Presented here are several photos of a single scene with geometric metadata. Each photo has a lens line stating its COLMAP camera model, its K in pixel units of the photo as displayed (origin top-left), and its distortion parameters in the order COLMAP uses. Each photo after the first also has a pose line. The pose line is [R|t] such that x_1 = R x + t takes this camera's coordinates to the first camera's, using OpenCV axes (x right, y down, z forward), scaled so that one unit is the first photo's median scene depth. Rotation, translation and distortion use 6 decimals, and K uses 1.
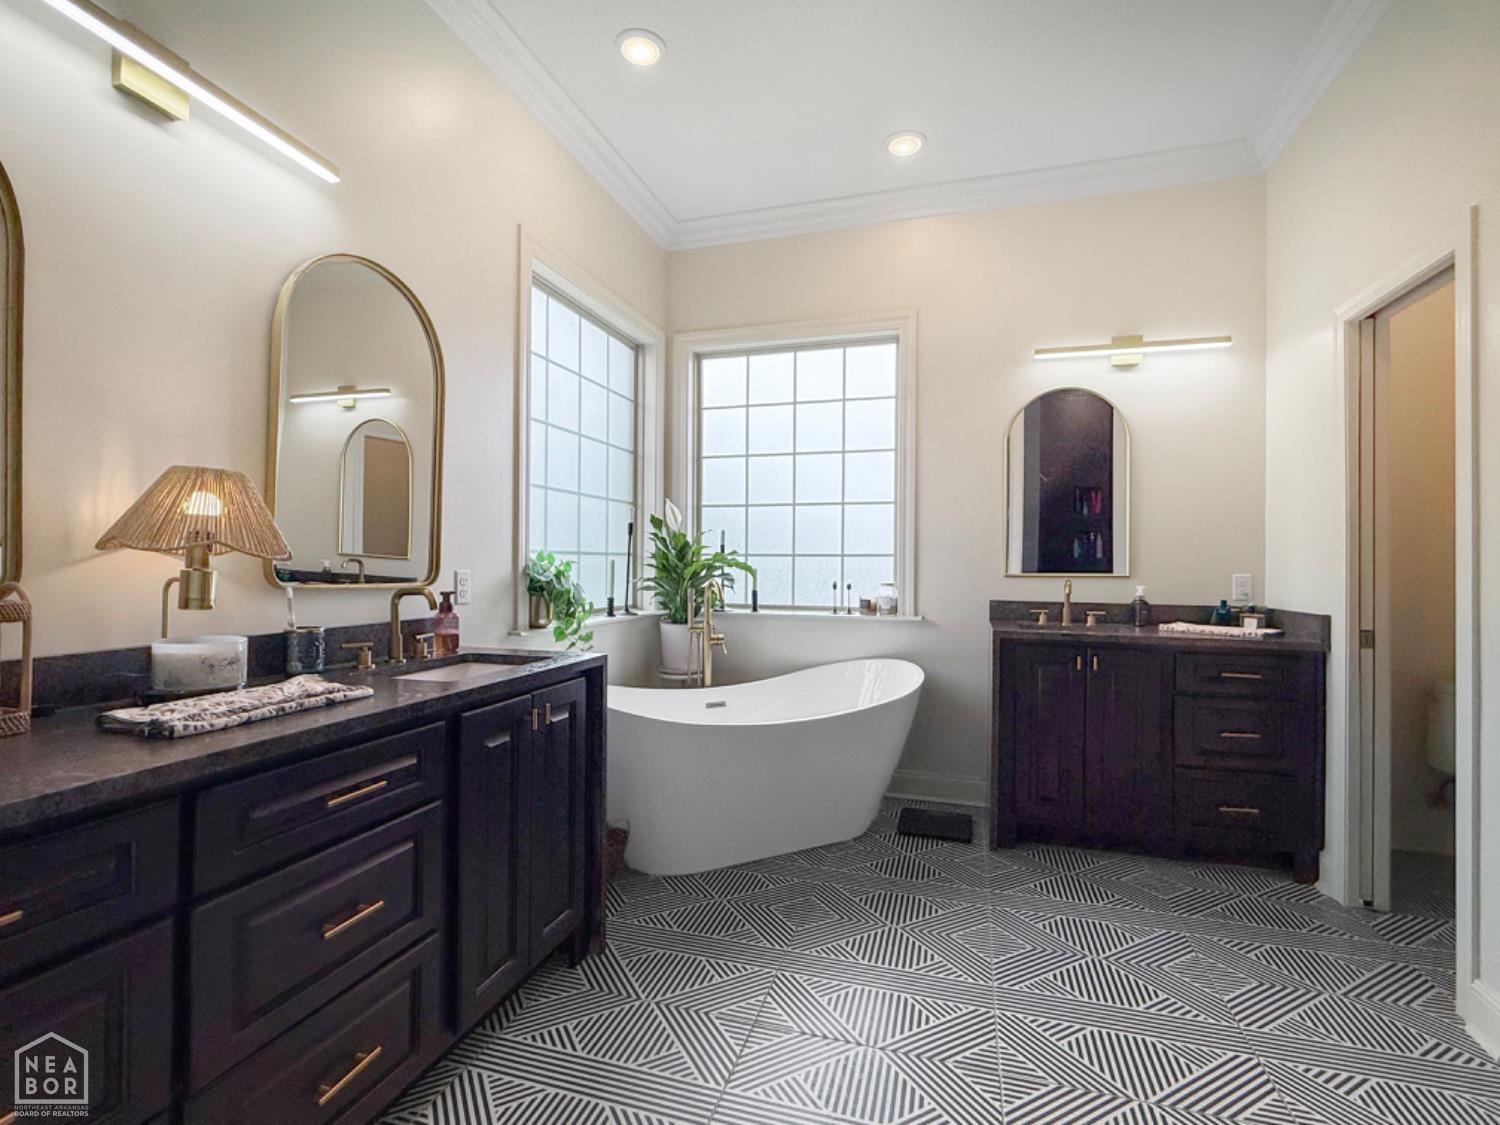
lens RADIAL K [[697.3, 0, 750.6], [0, 697.3, 567.7], [0, 0, 1]] dist [-0.004567, 0.000118]
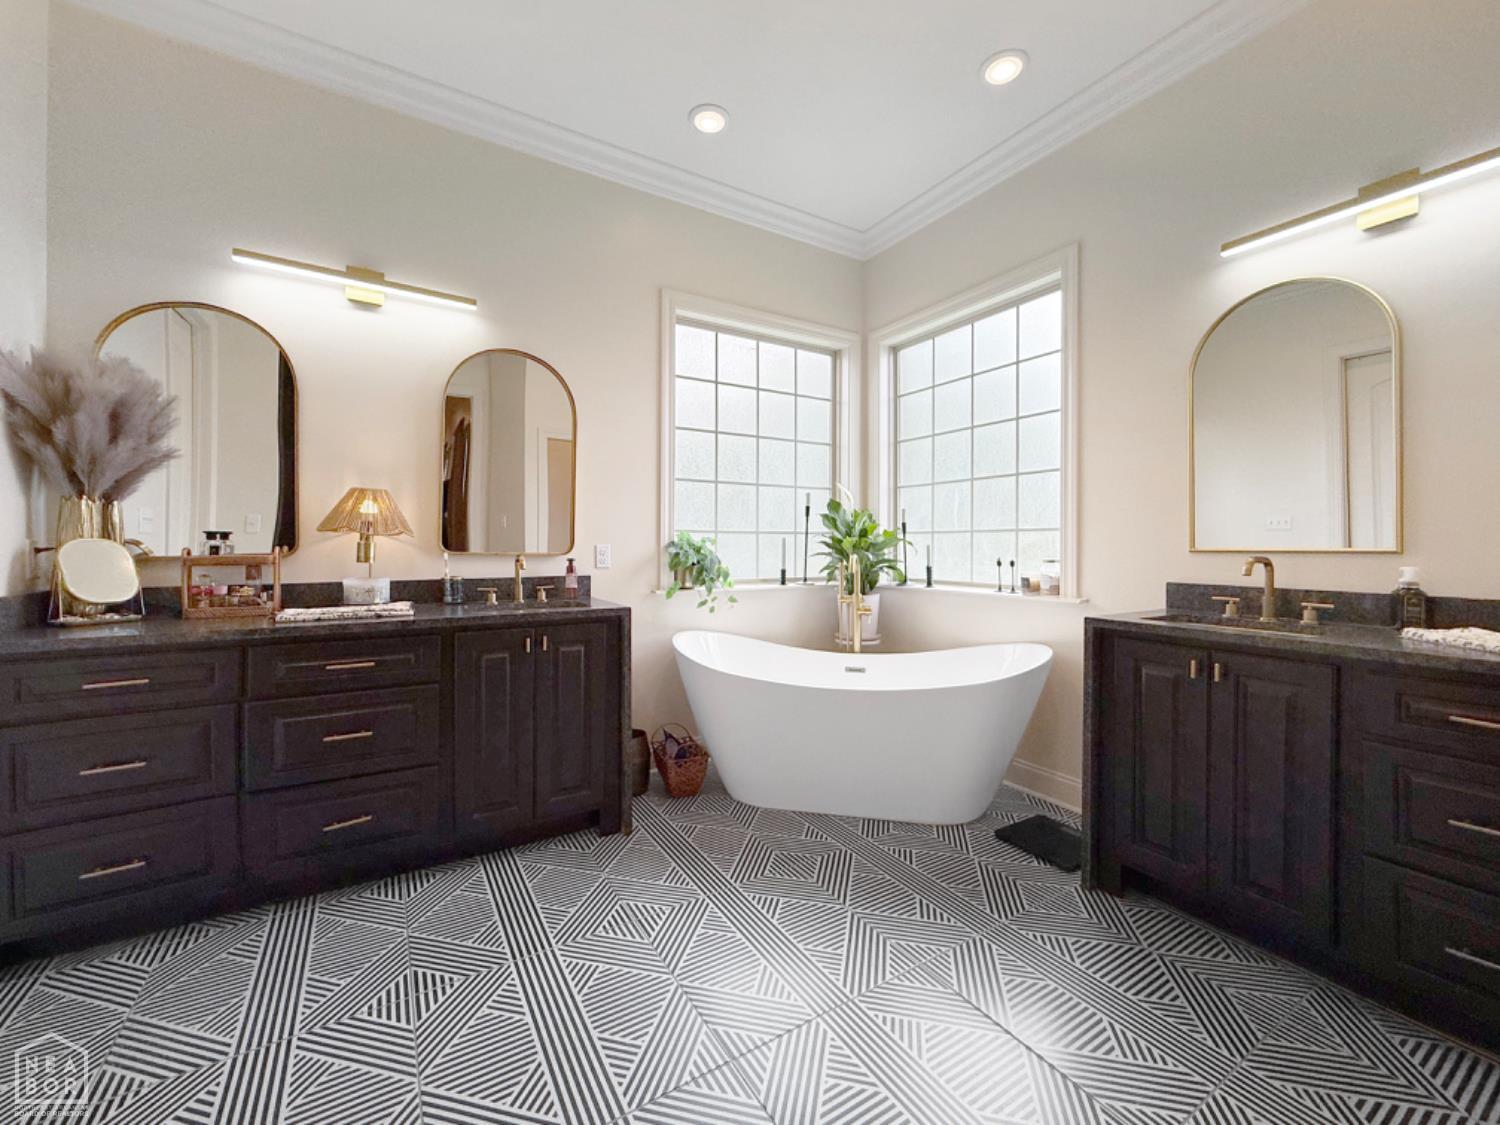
lens RADIAL K [[600.8, 0, 750.5], [0, 600.8, 548.2], [0, 0, 1]] dist [0.002981, 0.000549]
pose [[0.753742, -0.003124, -0.657163, 0.456383], [0.000262, 0.999990, -0.004453, 0.011747], [0.657171, 0.003184, 0.753735, 0.193109]]
